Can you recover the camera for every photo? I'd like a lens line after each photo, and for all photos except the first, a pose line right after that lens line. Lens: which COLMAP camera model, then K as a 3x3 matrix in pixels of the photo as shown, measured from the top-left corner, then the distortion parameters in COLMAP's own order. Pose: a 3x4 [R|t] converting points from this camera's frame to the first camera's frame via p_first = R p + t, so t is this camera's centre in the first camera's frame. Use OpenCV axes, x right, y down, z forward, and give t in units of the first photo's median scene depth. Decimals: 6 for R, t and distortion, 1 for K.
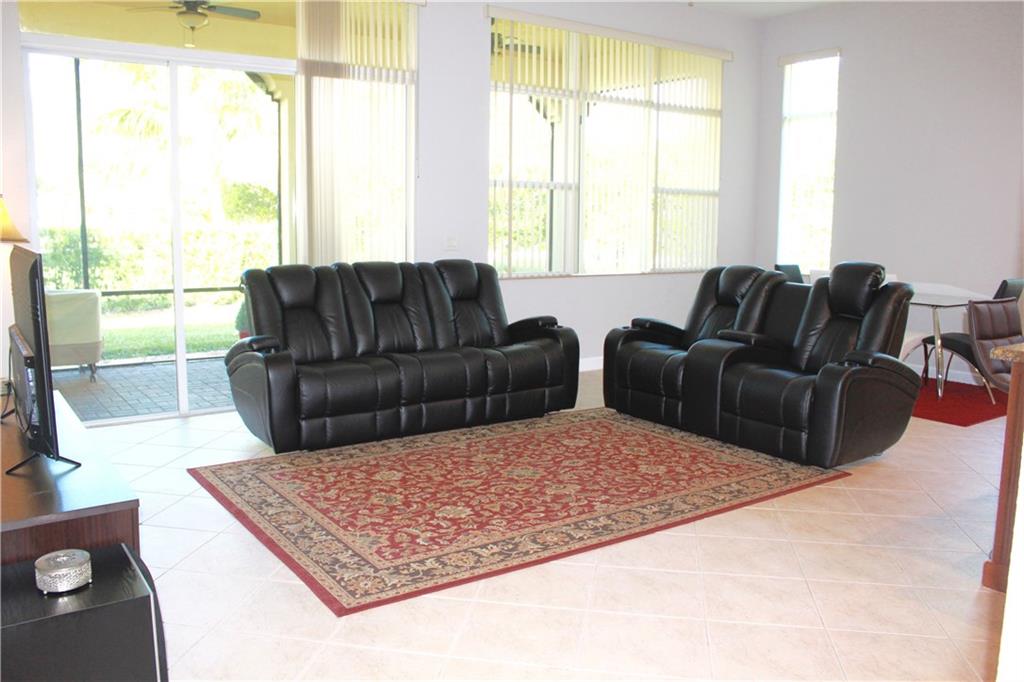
lens RADIAL K [[836.1, 0, 507.9], [0, 836.1, 342.4], [0, 0, 1]] dist [-0.098101, 0.037510]
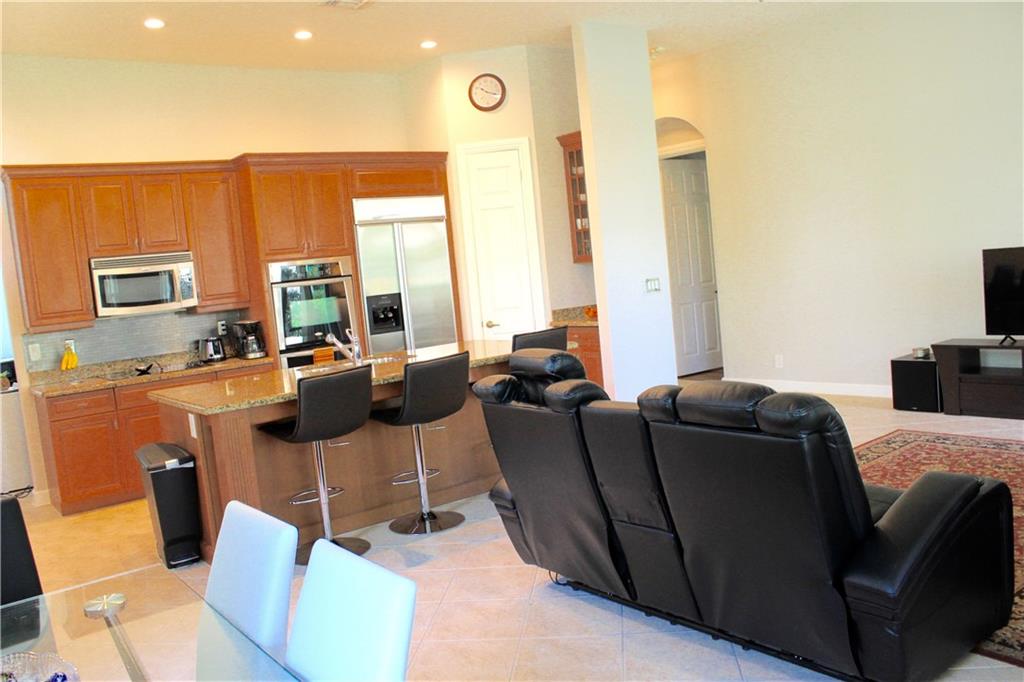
lens RADIAL K [[836.1, 0, 504.8], [0, 836.1, 346.2], [0, 0, 1]] dist [-0.098101, 0.037510]
pose [[-0.994655, 0.097592, -0.033725, 0.610210], [0.087011, 0.968066, 0.235112, -0.329266], [0.055593, 0.230921, -0.971383, 2.087209]]
